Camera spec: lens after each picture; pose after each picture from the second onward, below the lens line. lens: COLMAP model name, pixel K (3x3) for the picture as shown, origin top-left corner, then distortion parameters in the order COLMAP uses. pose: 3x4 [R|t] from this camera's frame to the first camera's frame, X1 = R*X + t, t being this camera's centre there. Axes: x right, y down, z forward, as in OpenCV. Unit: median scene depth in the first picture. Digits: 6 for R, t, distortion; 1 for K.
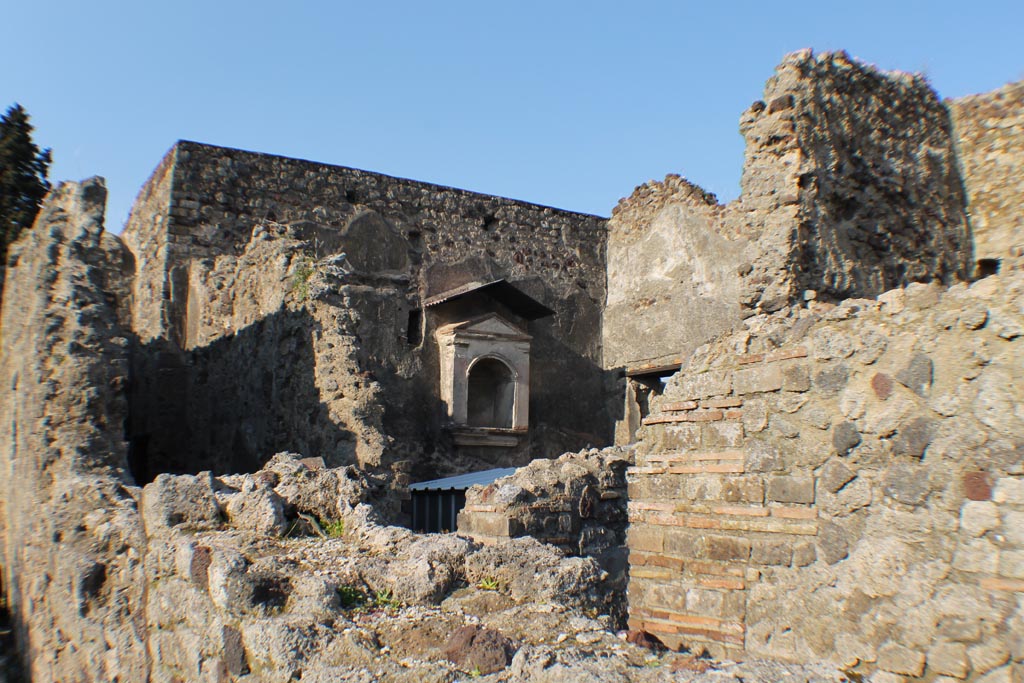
lens RADIAL K [[888.9, 0, 510.6], [0, 888.9, 389.8], [0, 0, 1]] dist [-0.308784, 0.065910]
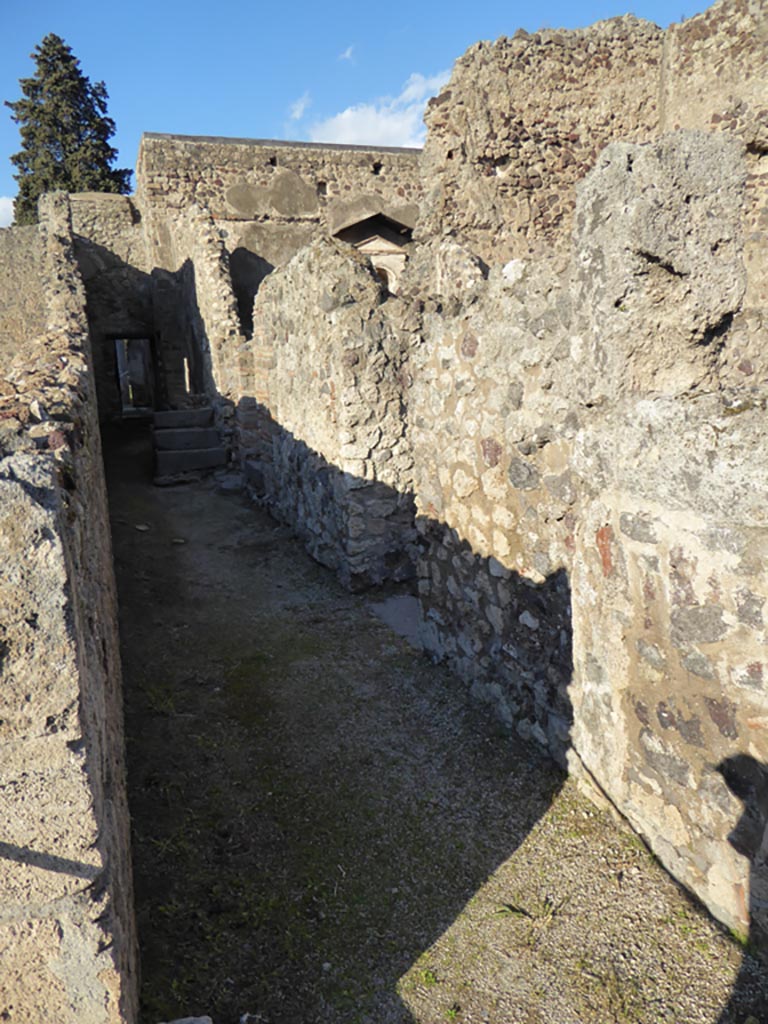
lens RADIAL K [[733.1, 0, 396.4], [0, 733.1, 525.8], [0, 0, 1]] dist [-0.027427, 0.002738]
pose [[0.972159, 0.018092, -0.233621, 0.308778], [0.057672, 0.947872, 0.313390, -0.006038], [0.227112, -0.318138, 0.920439, -0.296319]]
